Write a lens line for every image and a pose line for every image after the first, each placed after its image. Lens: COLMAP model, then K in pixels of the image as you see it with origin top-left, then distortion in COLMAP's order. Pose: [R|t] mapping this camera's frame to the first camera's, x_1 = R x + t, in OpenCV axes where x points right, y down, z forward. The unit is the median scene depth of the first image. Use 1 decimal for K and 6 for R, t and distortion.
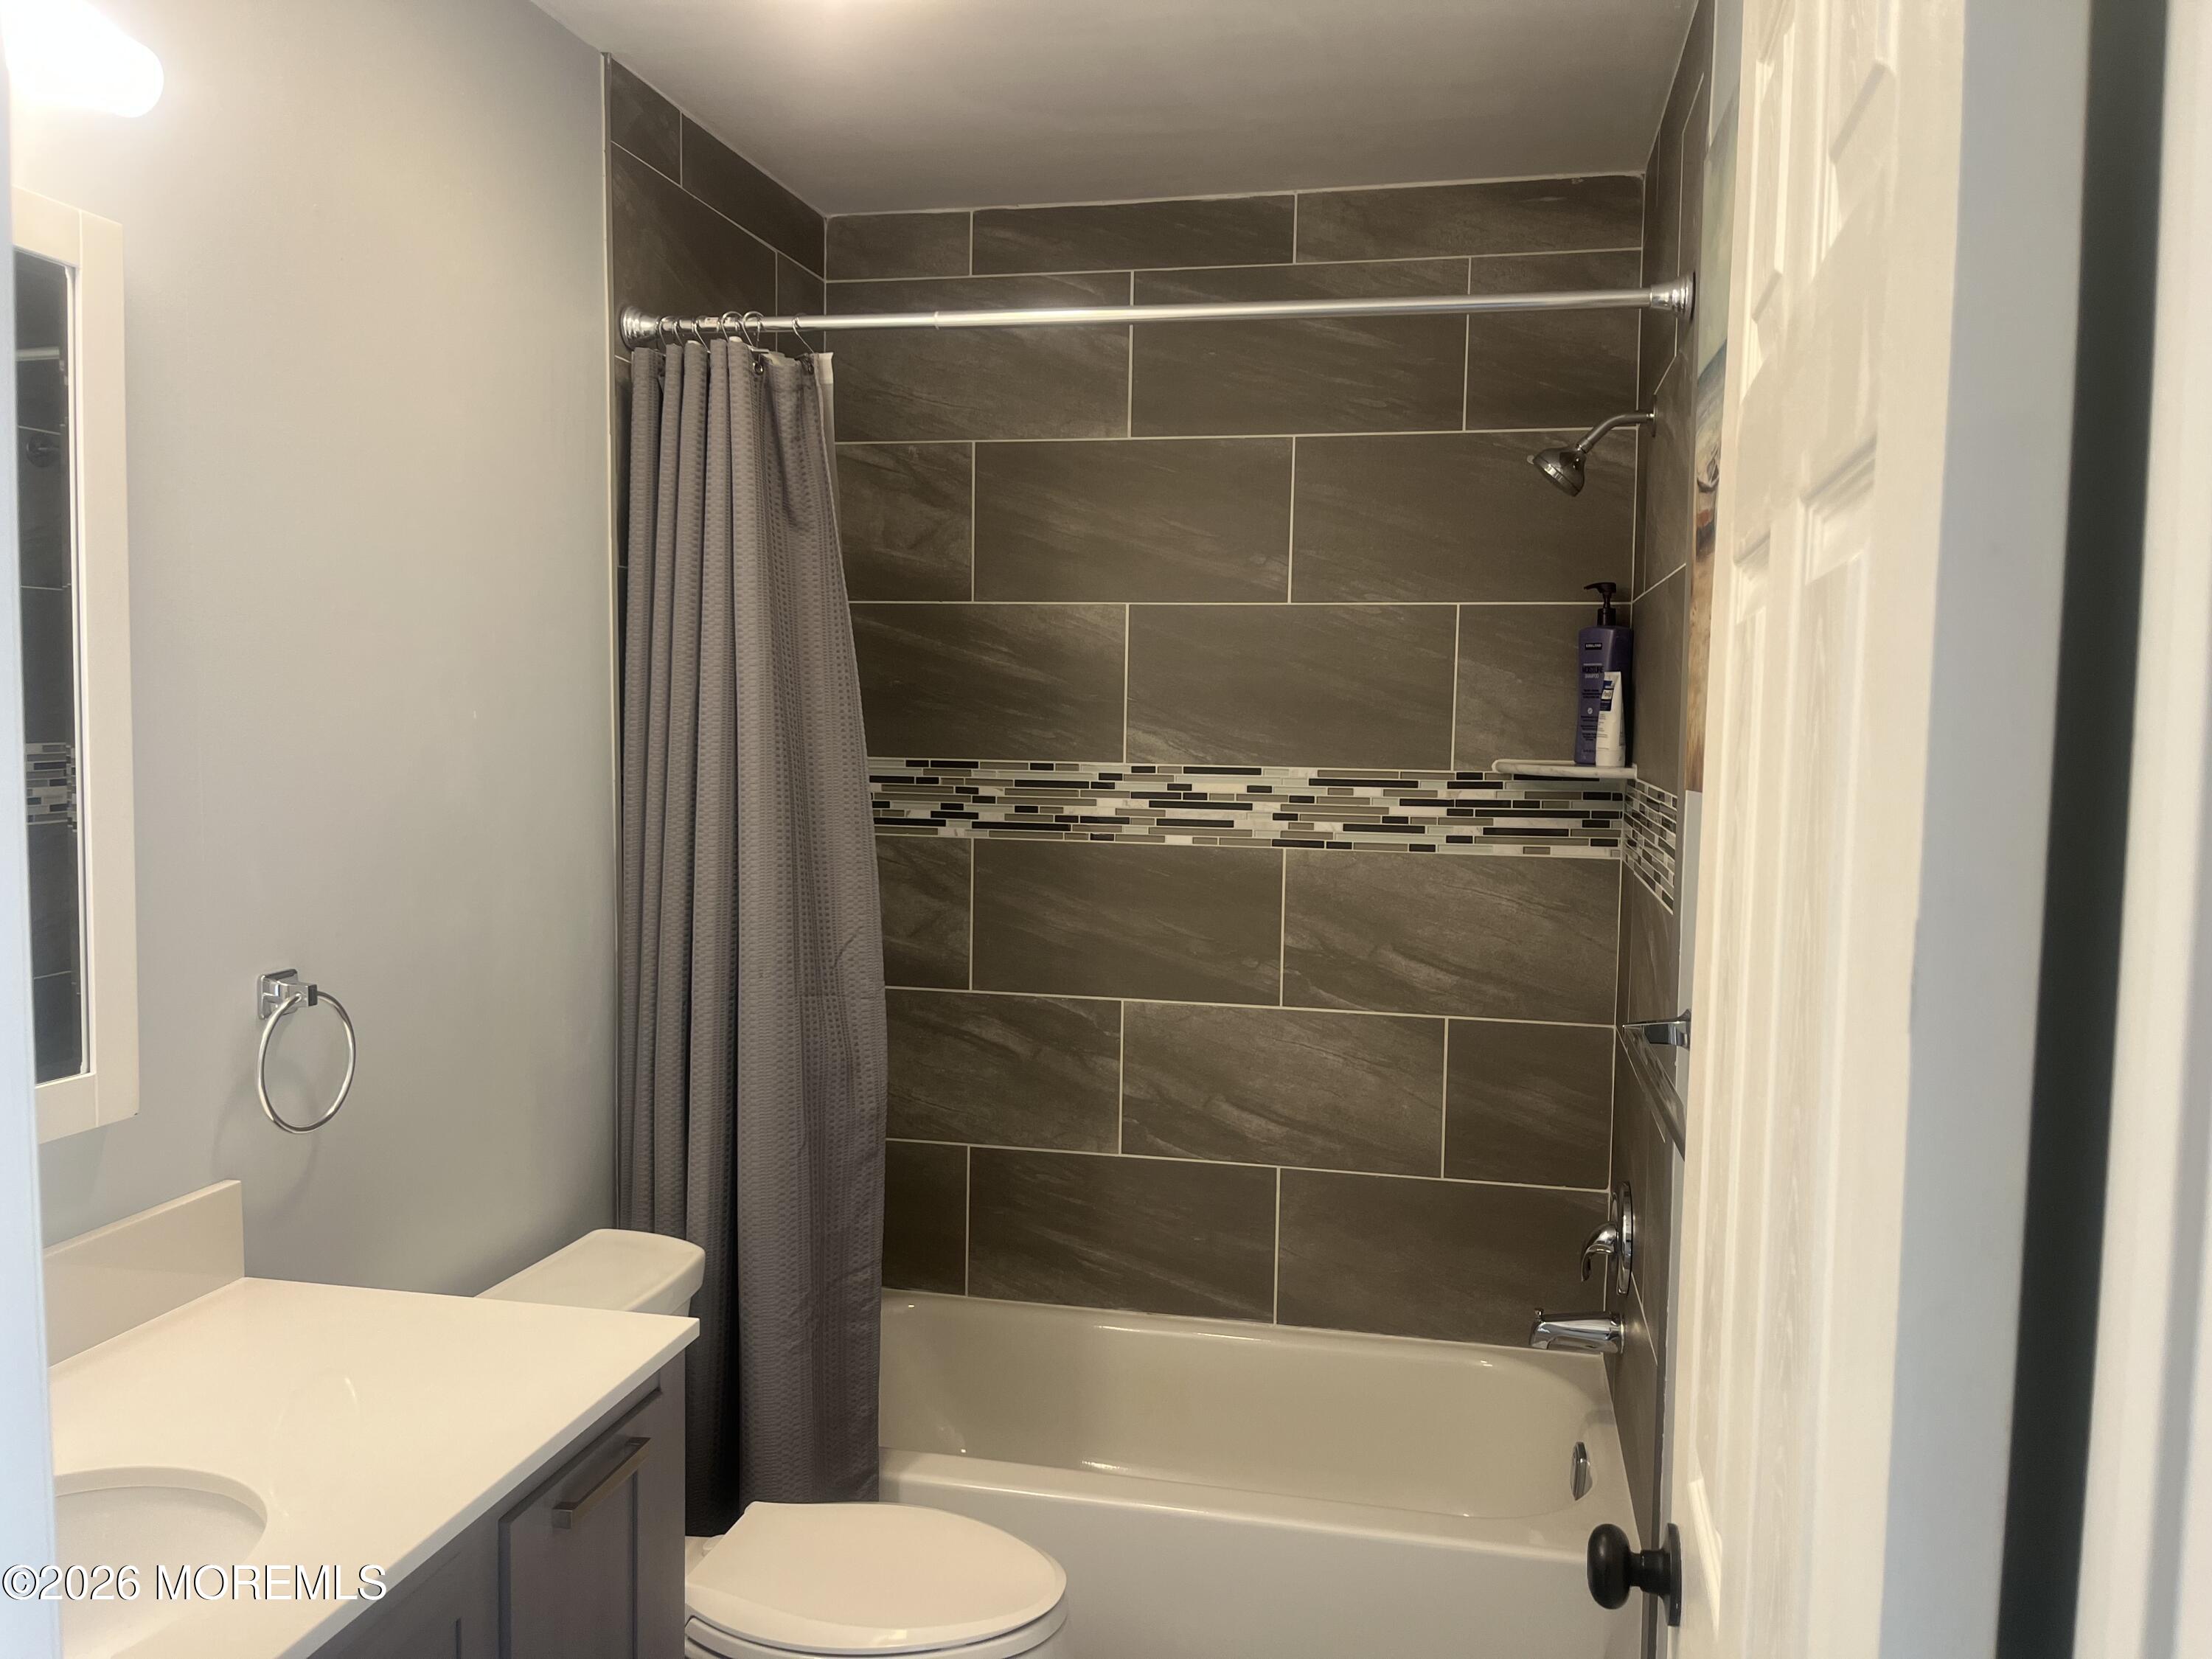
lens RADIAL K [[1689.7, 0, 1091.7], [0, 1689.7, 835.0], [0, 0, 1]] dist [0.050046, -0.073046]
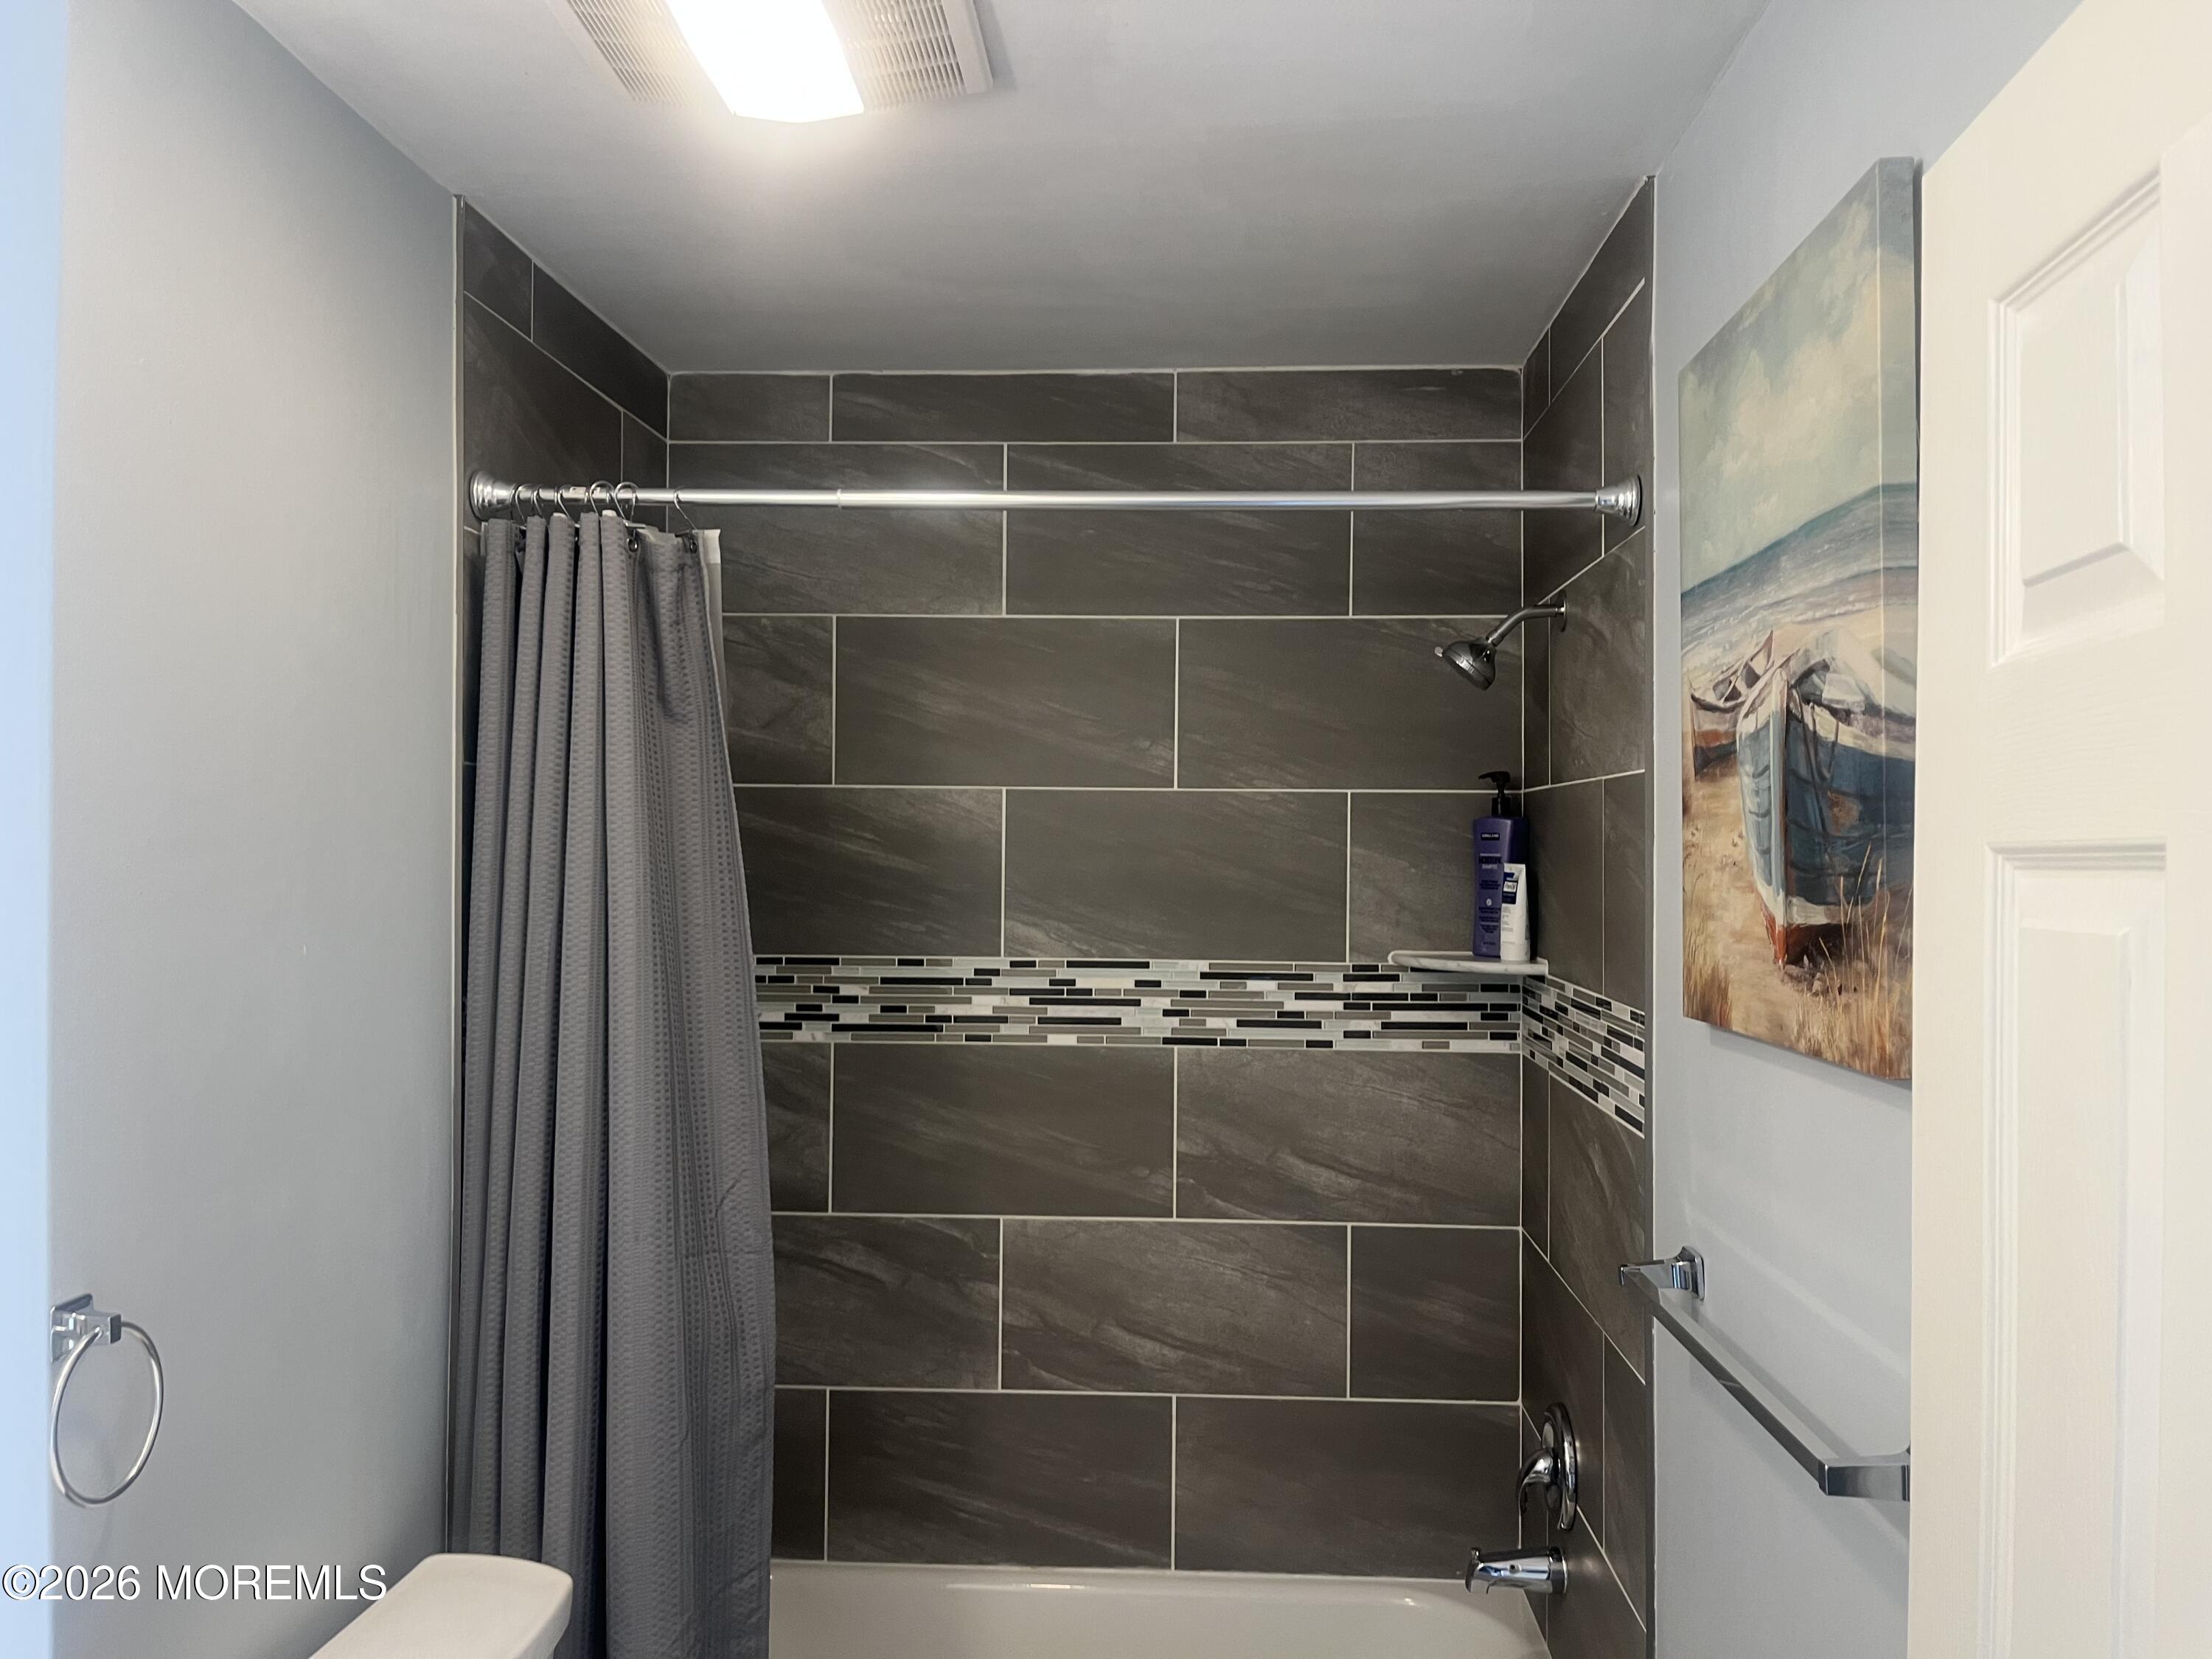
lens RADIAL K [[1689.7, 0, 1116.3], [0, 1689.7, 829.8], [0, 0, 1]] dist [0.050046, -0.073046]
pose [[0.986032, -0.005544, 0.166461, -0.076345], [0.019246, 0.996543, -0.080815, -0.038452], [-0.165438, 0.082890, 0.982731, 0.073037]]
